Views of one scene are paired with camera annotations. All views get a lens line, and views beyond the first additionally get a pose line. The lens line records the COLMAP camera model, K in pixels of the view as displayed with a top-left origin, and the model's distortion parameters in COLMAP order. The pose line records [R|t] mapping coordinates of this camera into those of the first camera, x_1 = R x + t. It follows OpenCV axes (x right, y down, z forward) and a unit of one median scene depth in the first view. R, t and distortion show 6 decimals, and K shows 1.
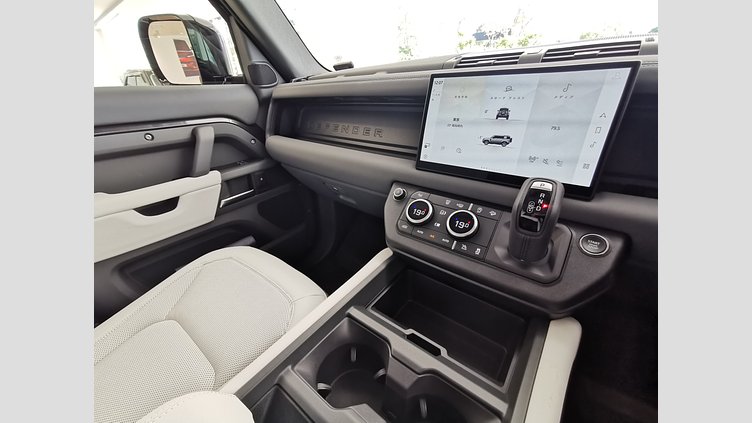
lens RADIAL K [[263.0, 0, 377.9], [0, 263.0, 215.5], [0, 0, 1]] dist [-0.002257, -0.000415]
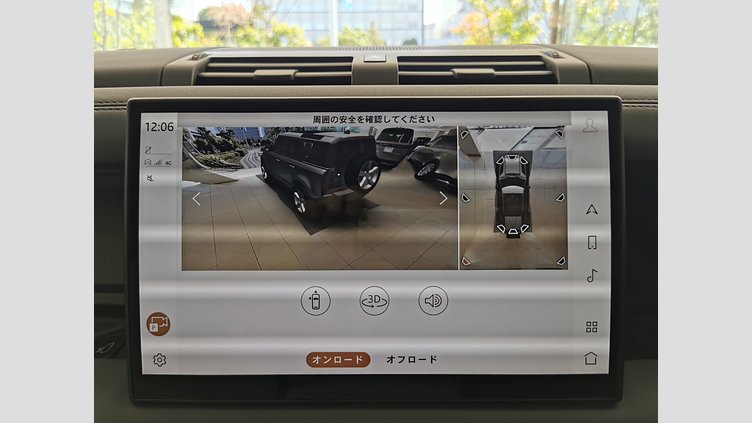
lens RADIAL K [[445.5, 0, 376.0], [0, 445.5, 209.0], [0, 0, 1]] dist [-0.010754, -0.003912]
pose [[0.788937, -0.130734, 0.600405, 0.100480], [0.252213, 0.959900, -0.122398, -0.276039], [-0.560327, 0.247995, 0.790274, 0.450050]]
